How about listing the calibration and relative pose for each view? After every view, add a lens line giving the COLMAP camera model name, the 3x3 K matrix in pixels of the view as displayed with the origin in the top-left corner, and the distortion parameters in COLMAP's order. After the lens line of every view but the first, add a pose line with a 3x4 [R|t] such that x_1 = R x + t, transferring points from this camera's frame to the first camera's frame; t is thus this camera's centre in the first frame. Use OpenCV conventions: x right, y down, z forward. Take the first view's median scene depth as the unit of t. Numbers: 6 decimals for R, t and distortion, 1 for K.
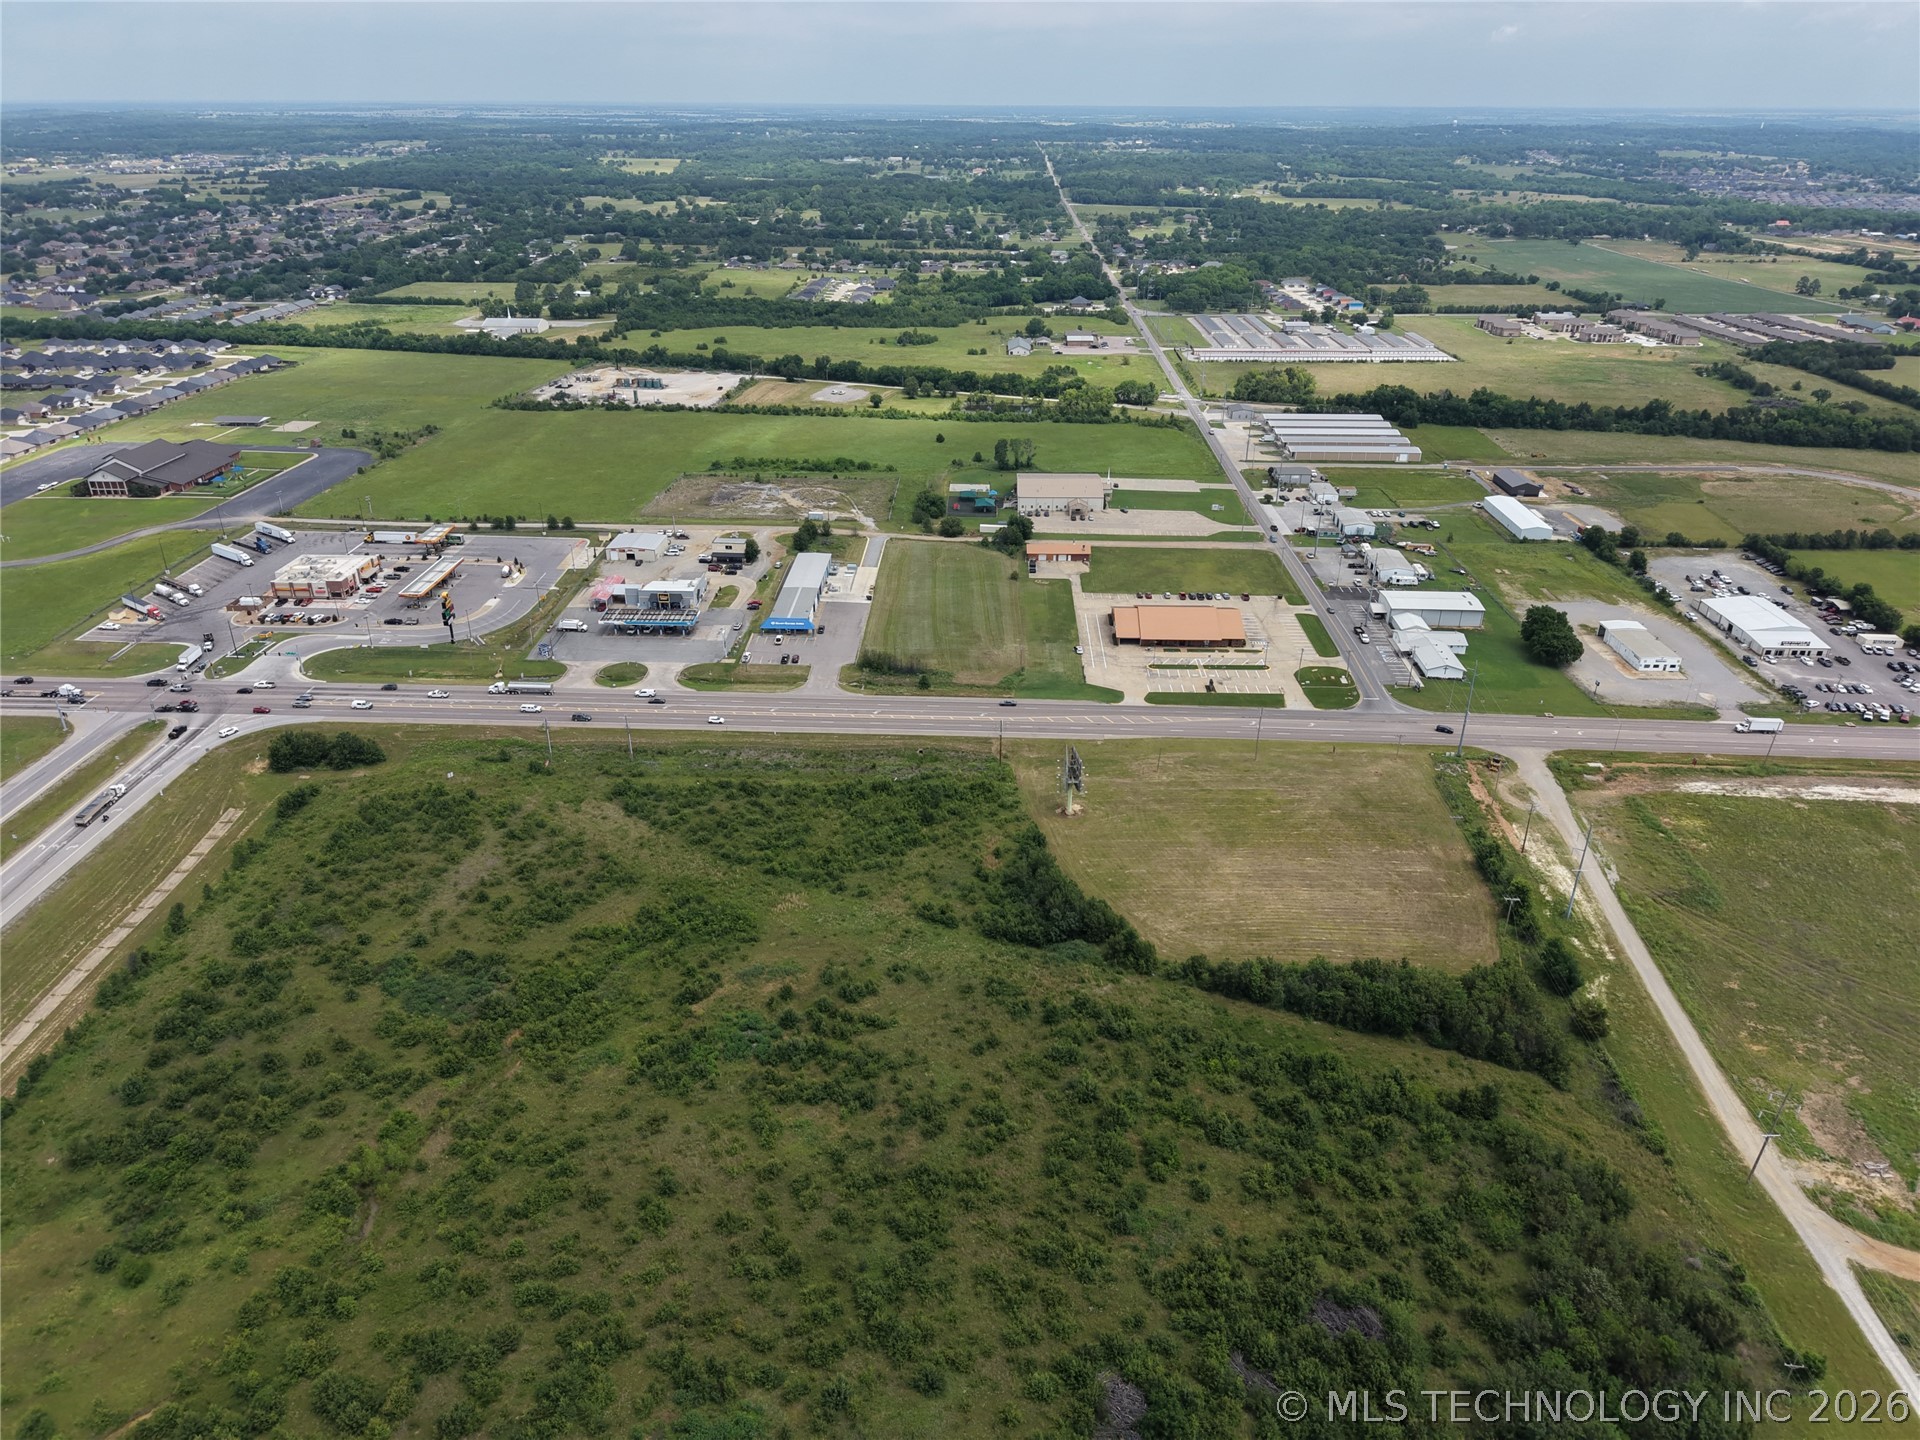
lens RADIAL K [[1281.4, 0, 952.7], [0, 1281.4, 722.1], [0, 0, 1]] dist [0.032604, -0.034837]
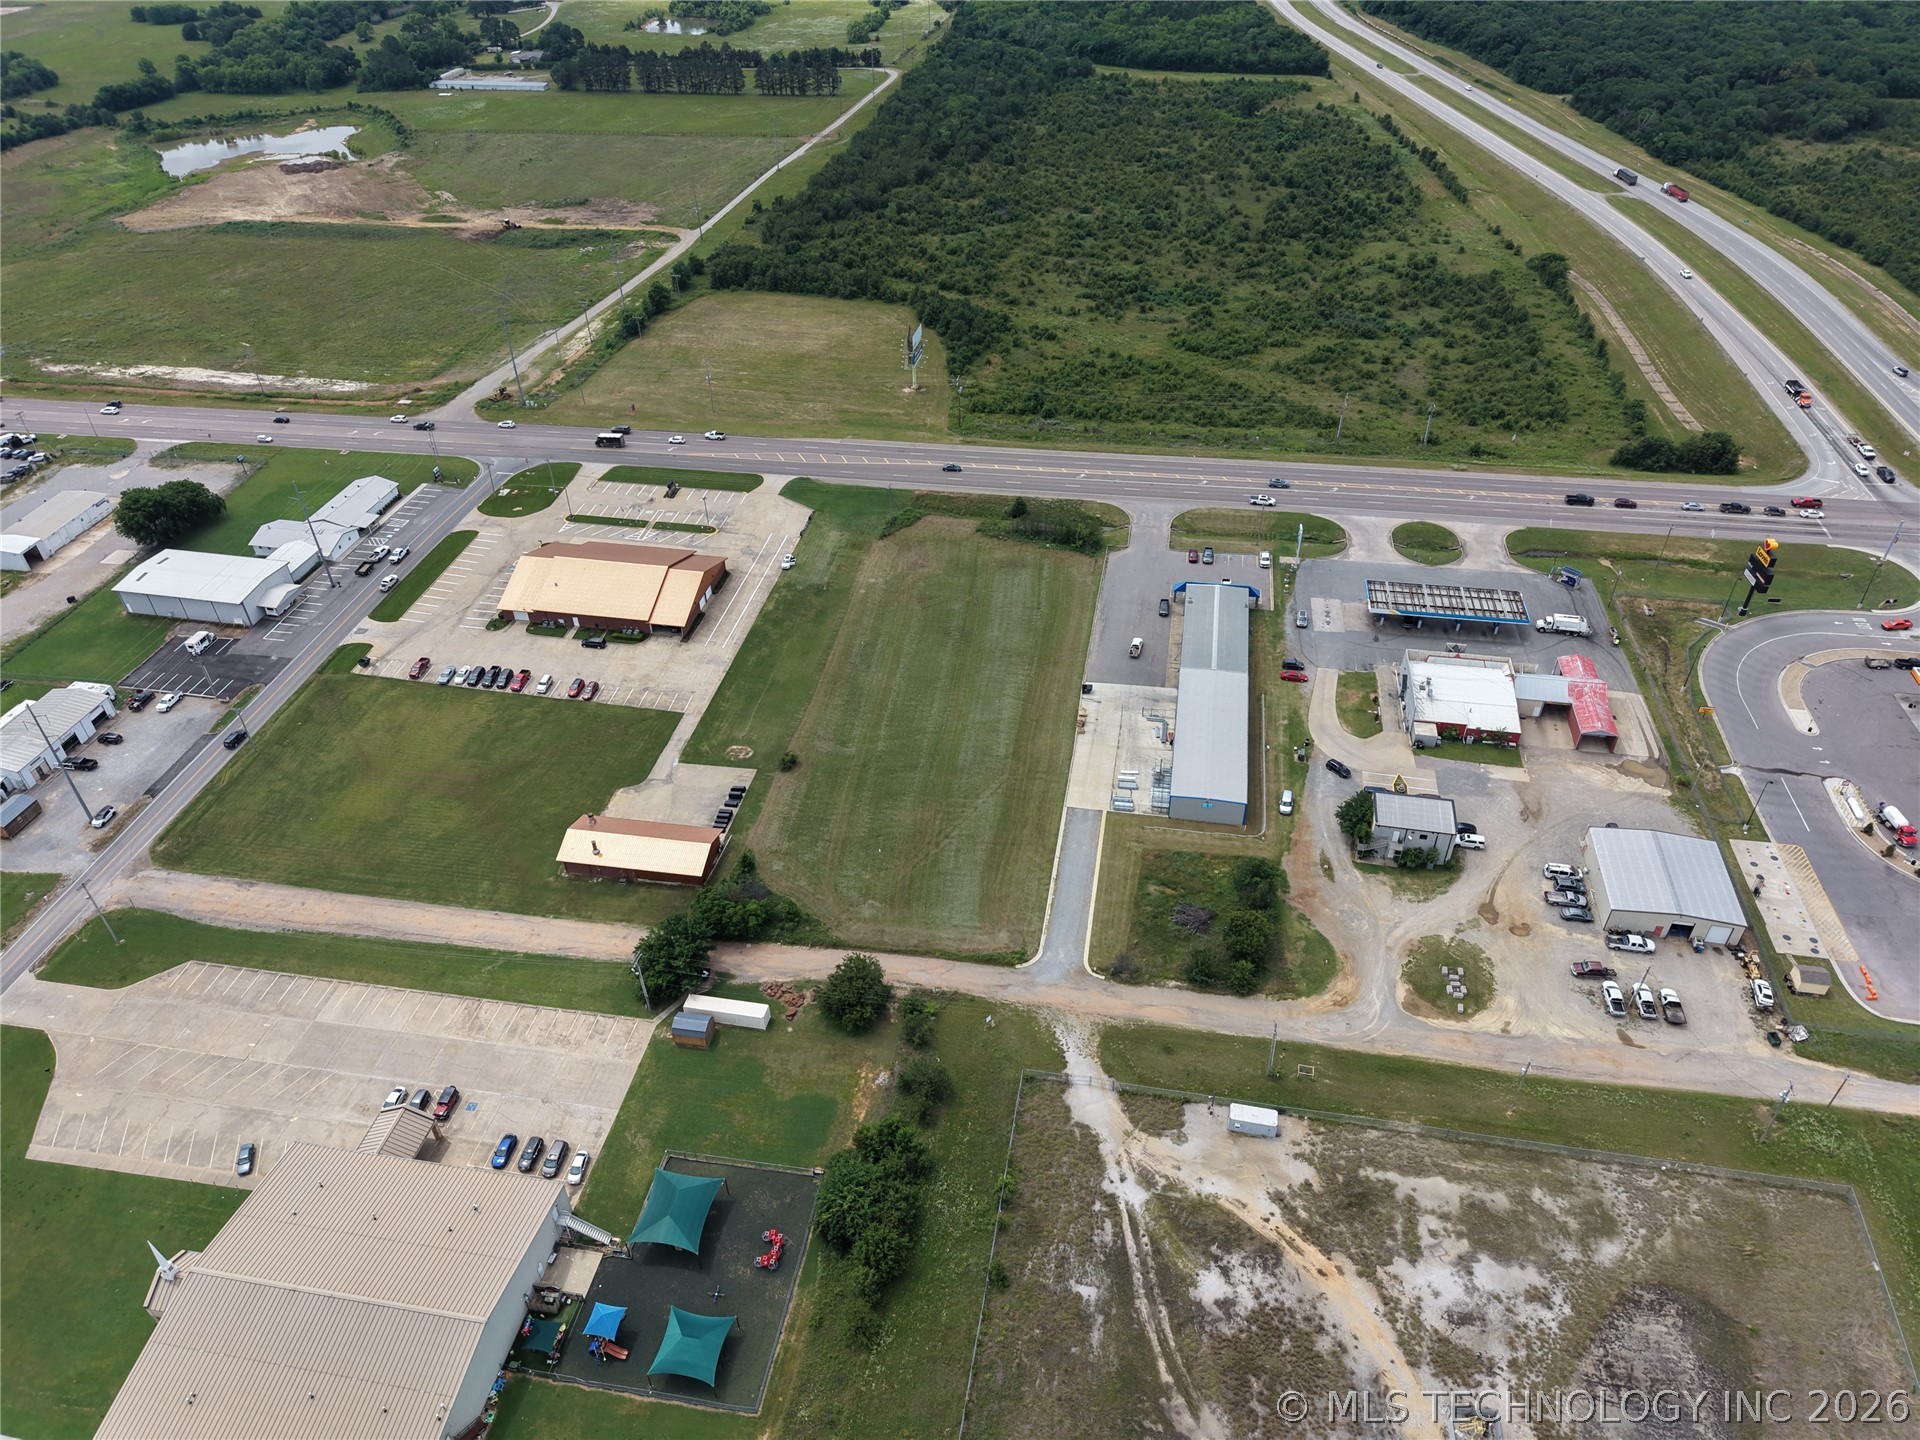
lens RADIAL K [[1285.6, 0, 952.9], [0, 1285.6, 722.0], [0, 0, 1]] dist [0.014261, -0.008897]
pose [[-0.988970, -0.078082, 0.125862, -0.080661], [0.078505, 0.444245, 0.892459, -0.599549], [-0.125598, 0.892496, -0.433216, 1.288795]]
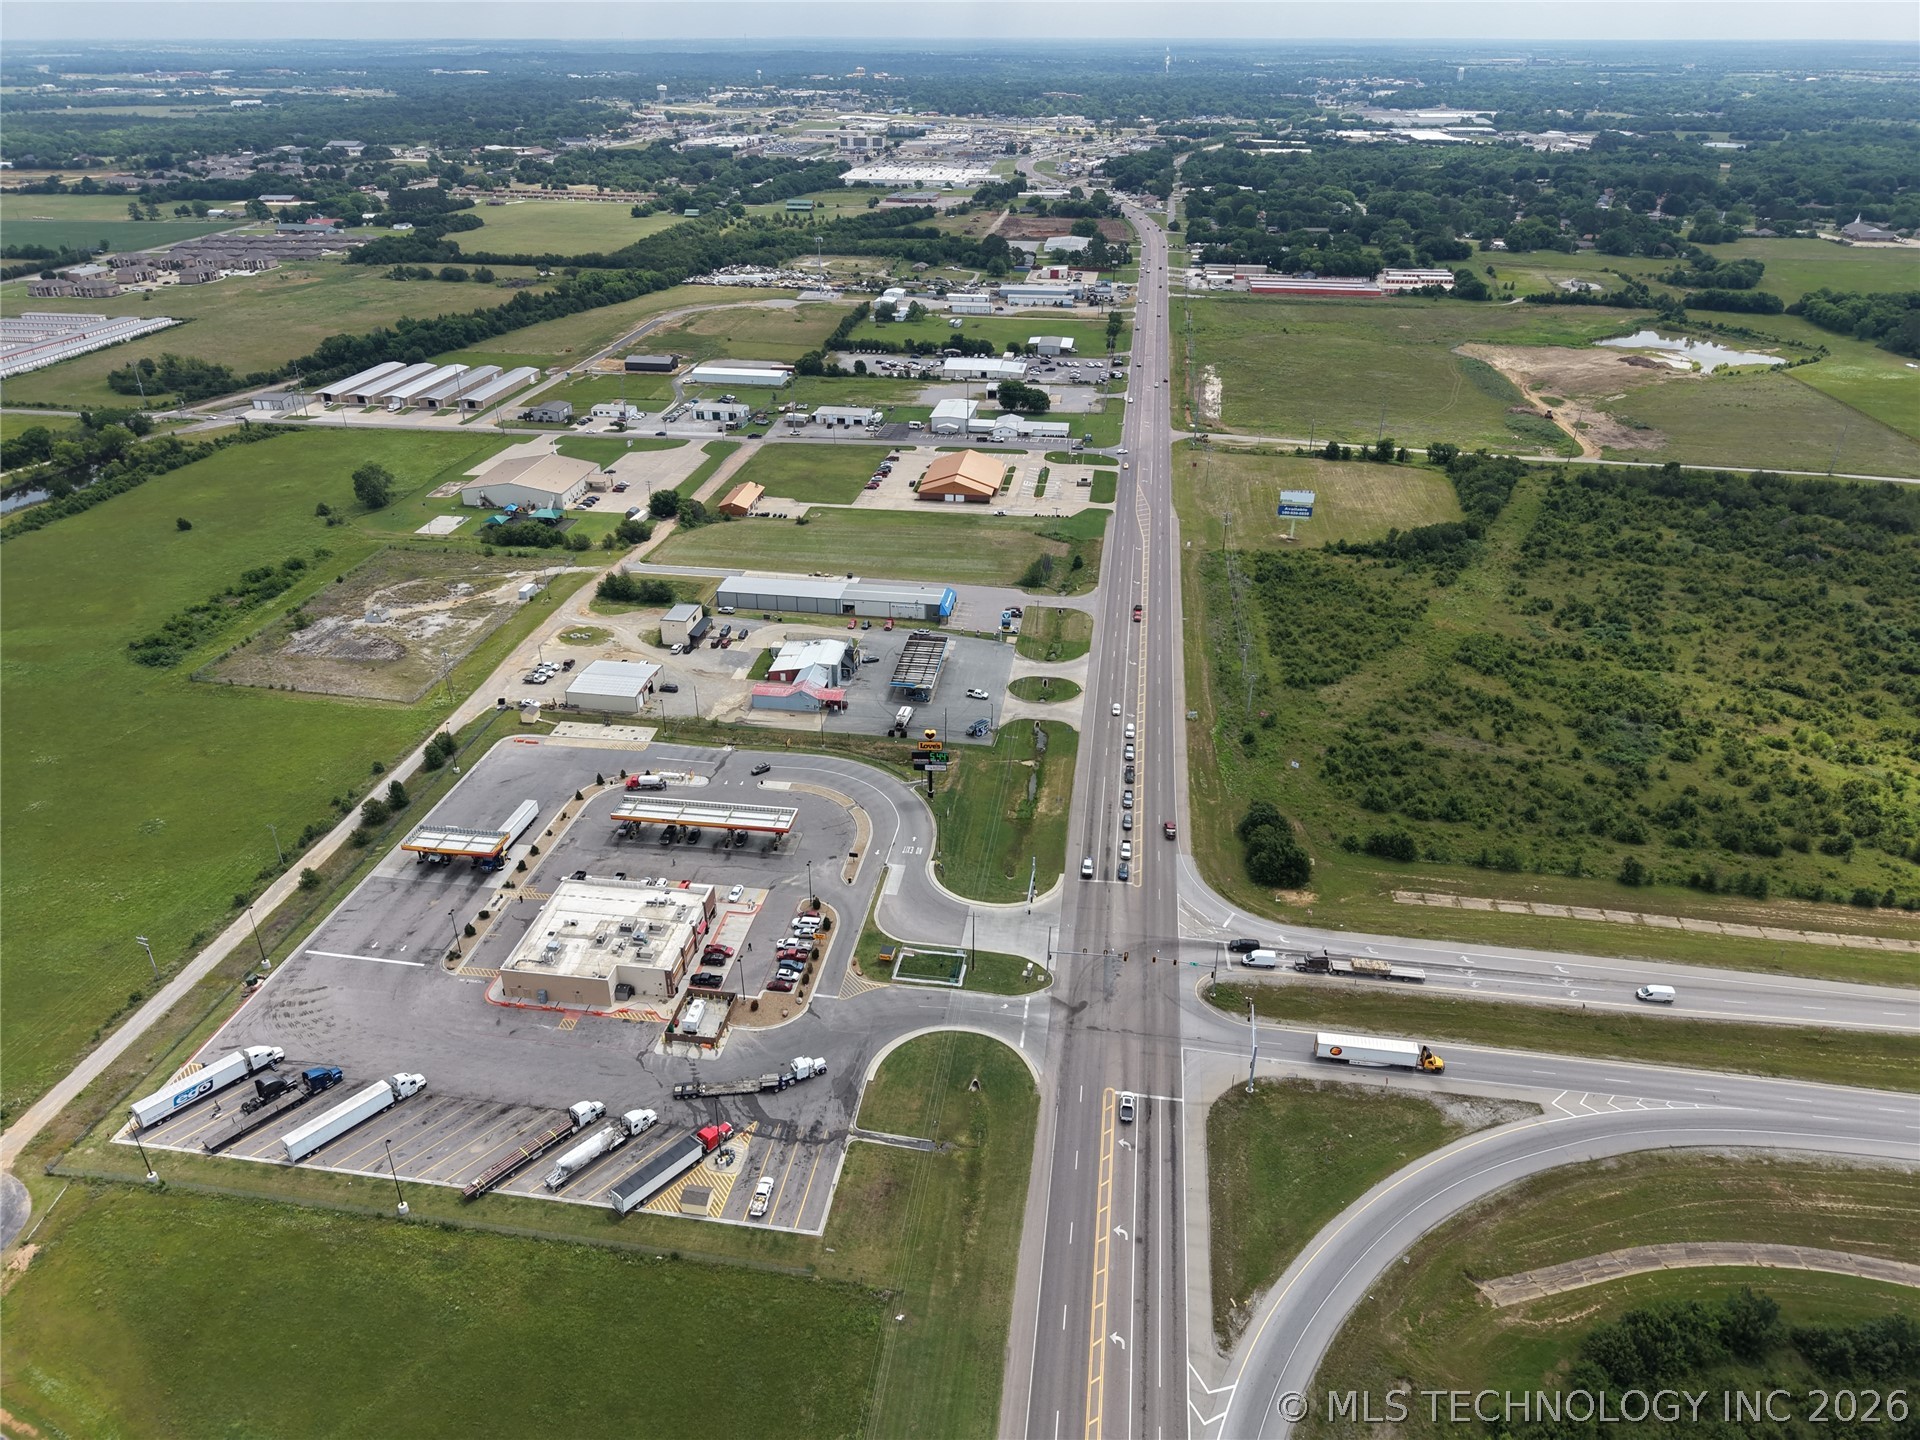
lens RADIAL K [[1281.4, 0, 952.7], [0, 1281.4, 722.1], [0, 0, 1]] dist [0.032604, -0.034837]
pose [[0.110556, -0.473102, 0.874043, -0.921354], [0.434639, 0.813895, 0.385569, -0.338550], [-0.893793, 0.337267, 0.295610, 0.719508]]
